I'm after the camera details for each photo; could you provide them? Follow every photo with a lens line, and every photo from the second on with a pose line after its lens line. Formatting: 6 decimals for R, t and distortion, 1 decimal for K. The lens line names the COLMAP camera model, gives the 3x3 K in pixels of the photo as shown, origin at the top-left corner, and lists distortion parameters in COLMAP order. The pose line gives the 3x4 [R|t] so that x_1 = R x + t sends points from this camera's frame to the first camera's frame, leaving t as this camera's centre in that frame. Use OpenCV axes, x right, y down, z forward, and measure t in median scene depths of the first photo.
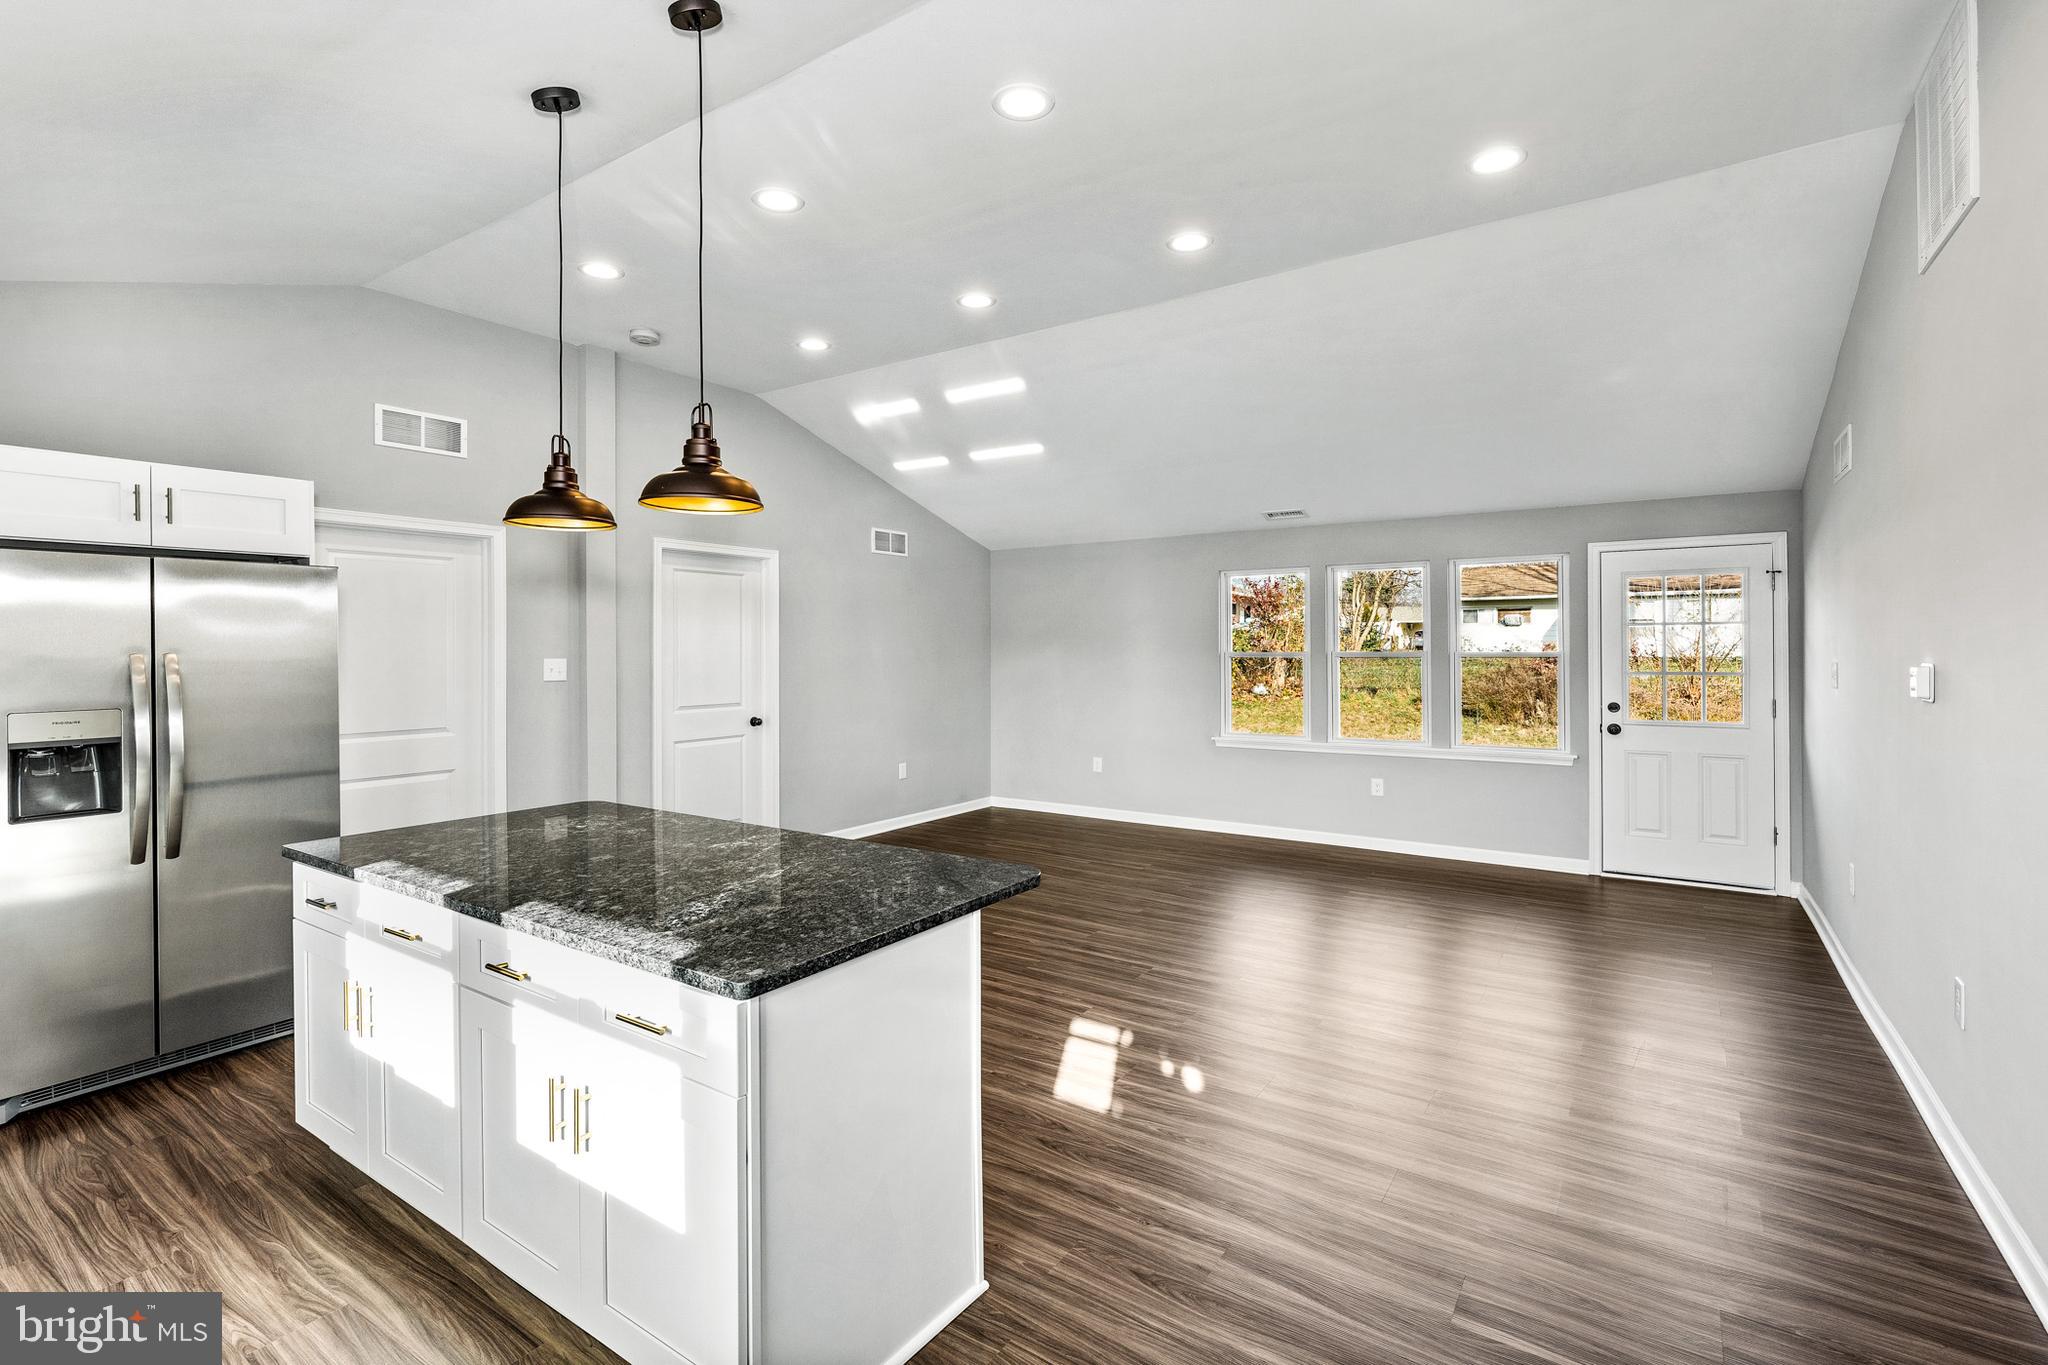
lens RADIAL K [[882.1, 0, 1046.9], [0, 882.1, 652.2], [0, 0, 1]] dist [-0.008627, 0.001948]
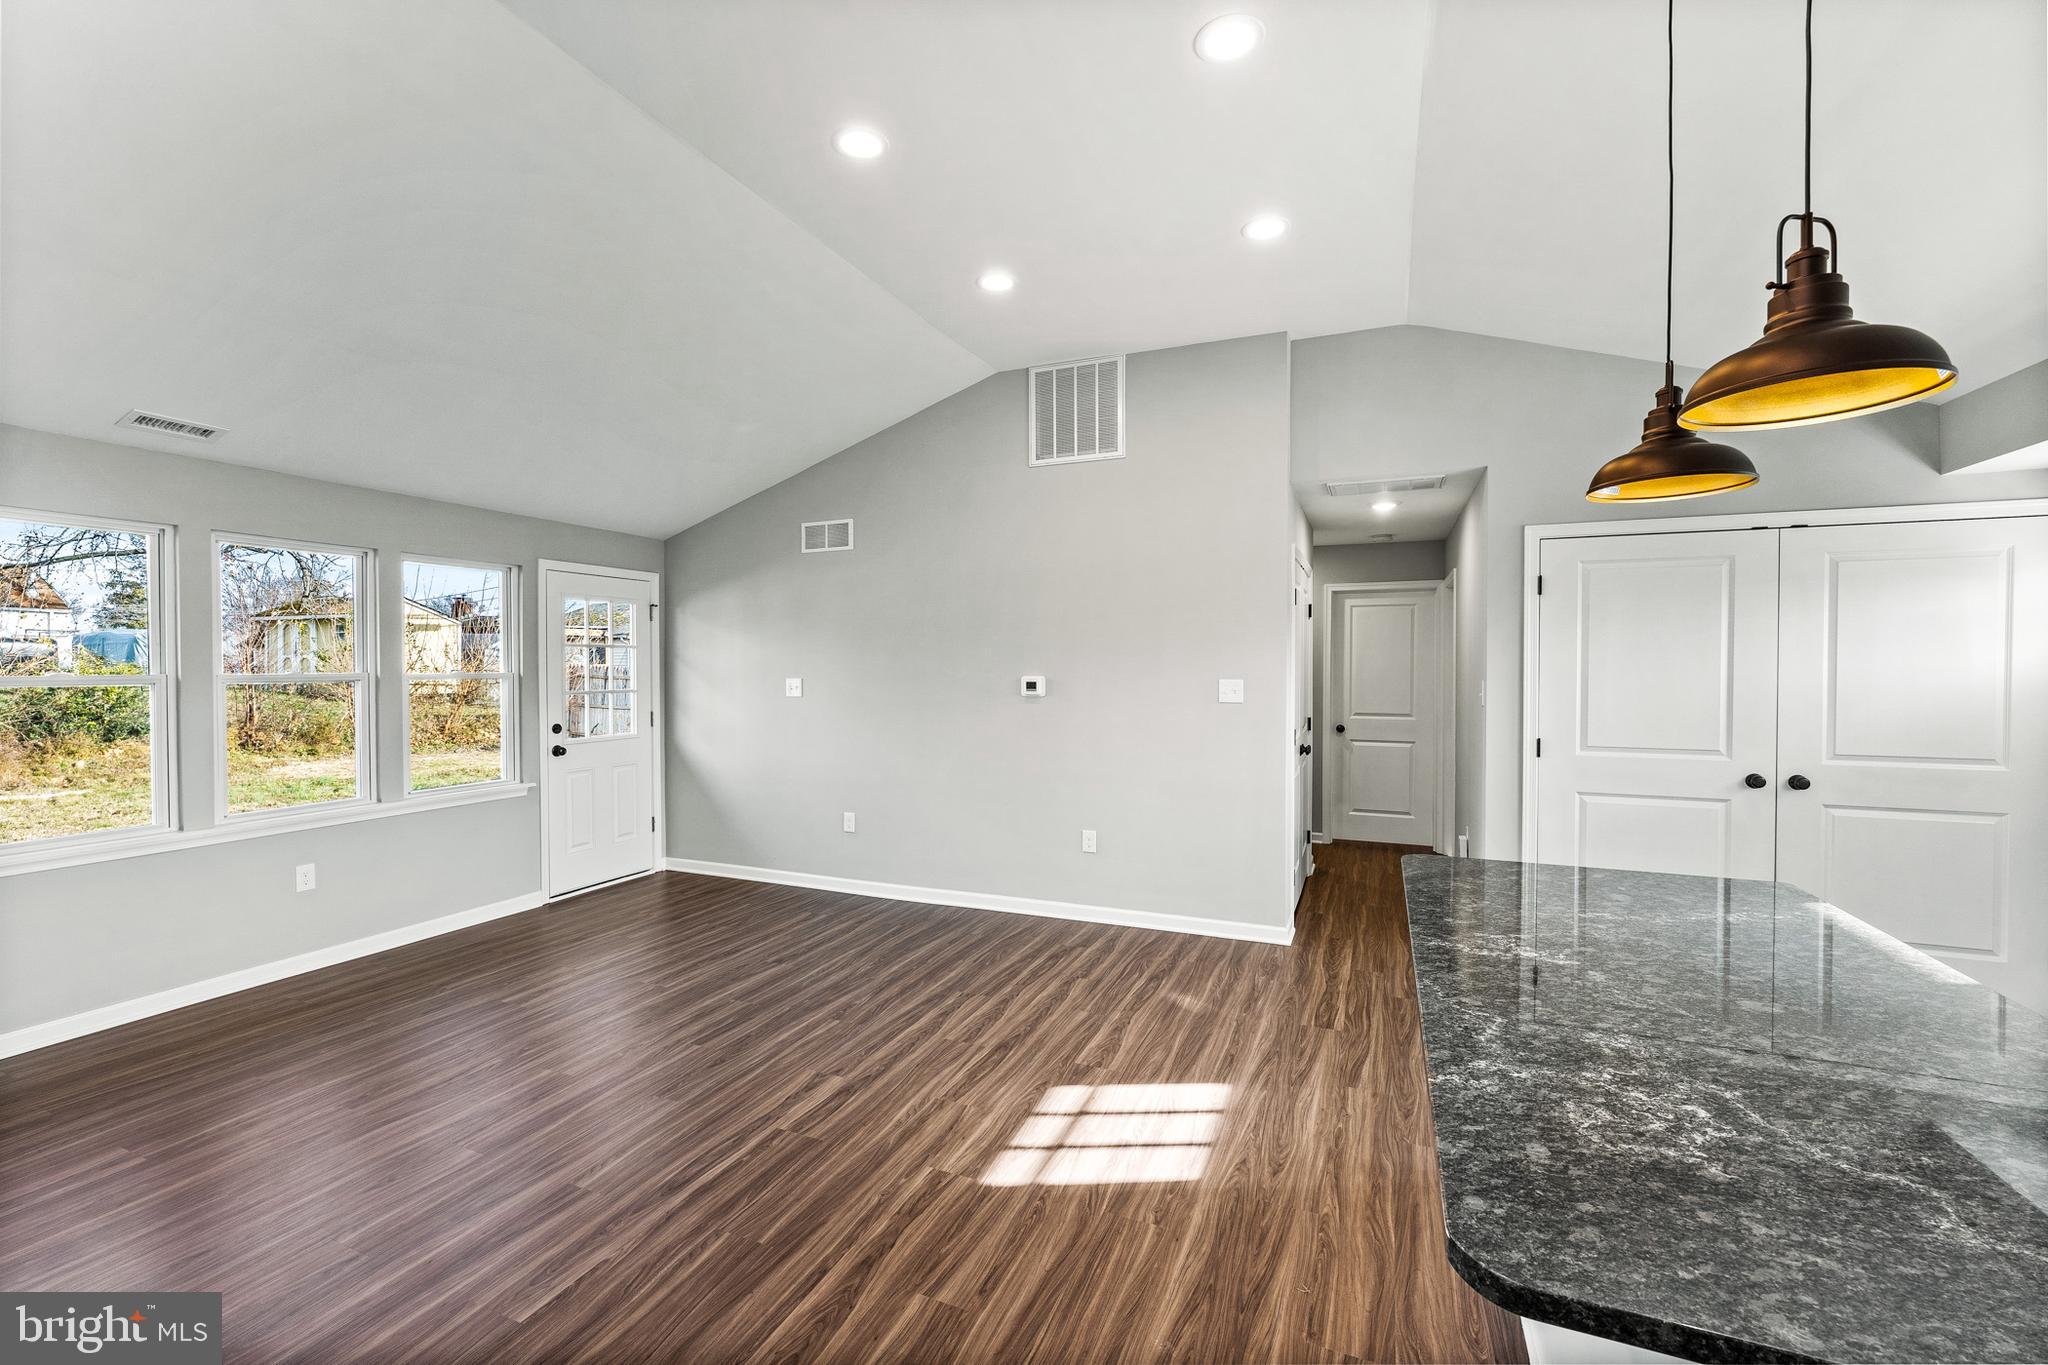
lens RADIAL K [[849.9, 0, 1040.5], [0, 849.9, 682.1], [0, 0, 1]] dist [-0.004354, -0.000281]
pose [[-0.166302, -0.017327, 0.985923, -0.840425], [0.006366, 0.999806, 0.018644, -0.008962], [-0.986054, 0.009377, -0.166159, 1.334664]]
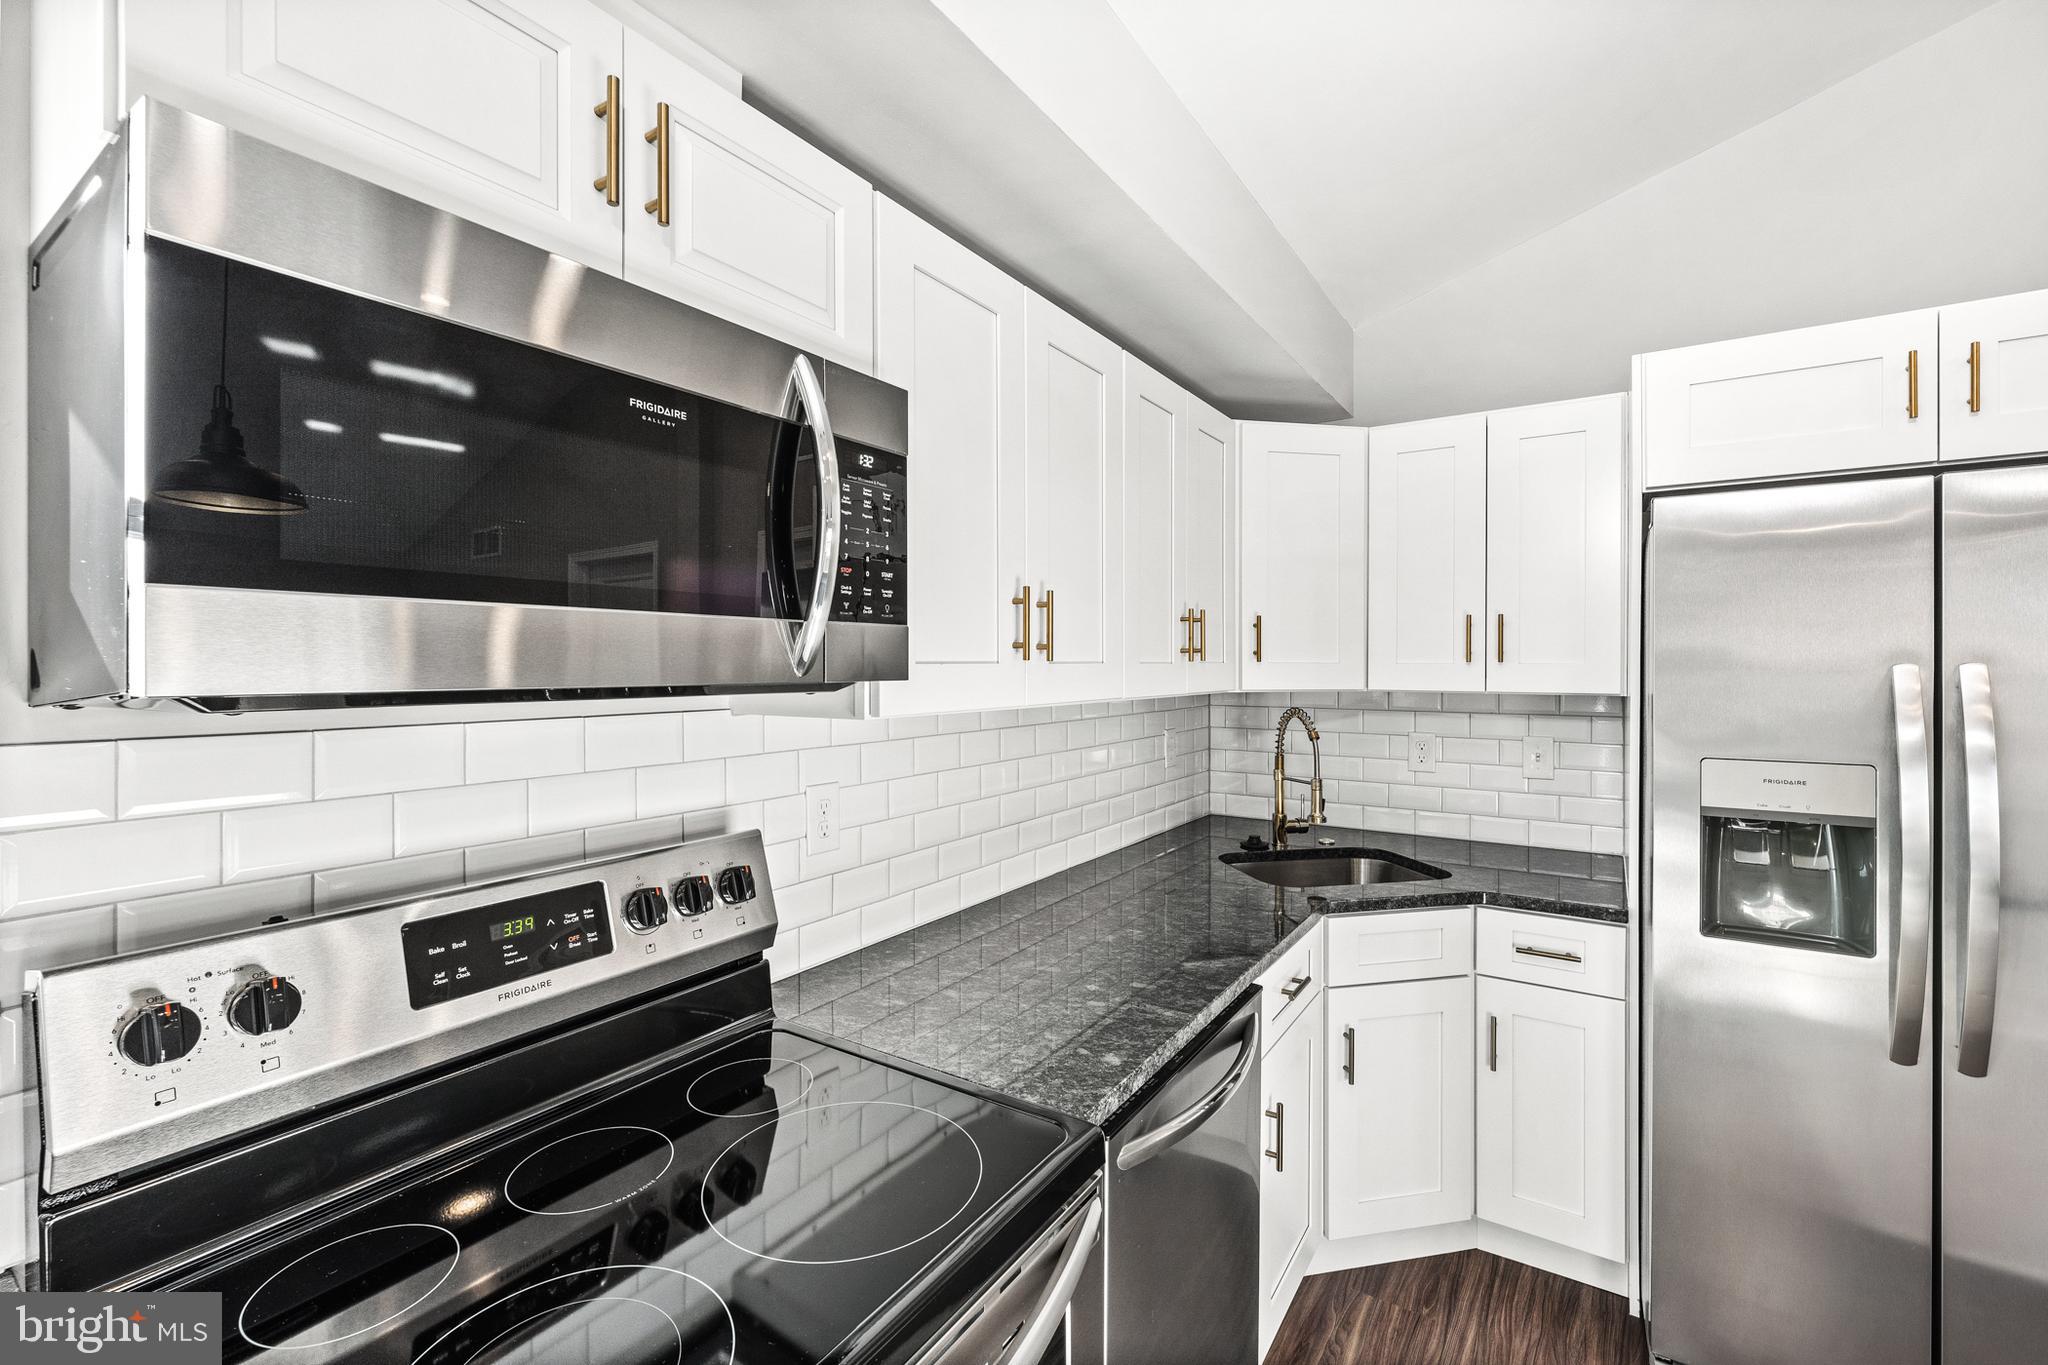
lens RADIAL K [[882.1, 0, 1003.9], [0, 882.1, 668.9], [0, 0, 1]] dist [-0.008627, 0.001948]
pose [[-0.043487, 0.008442, -0.999018, -0.504857], [-0.004029, 0.999955, 0.008625, 0.002287], [0.999046, 0.004400, -0.043451, 0.495369]]
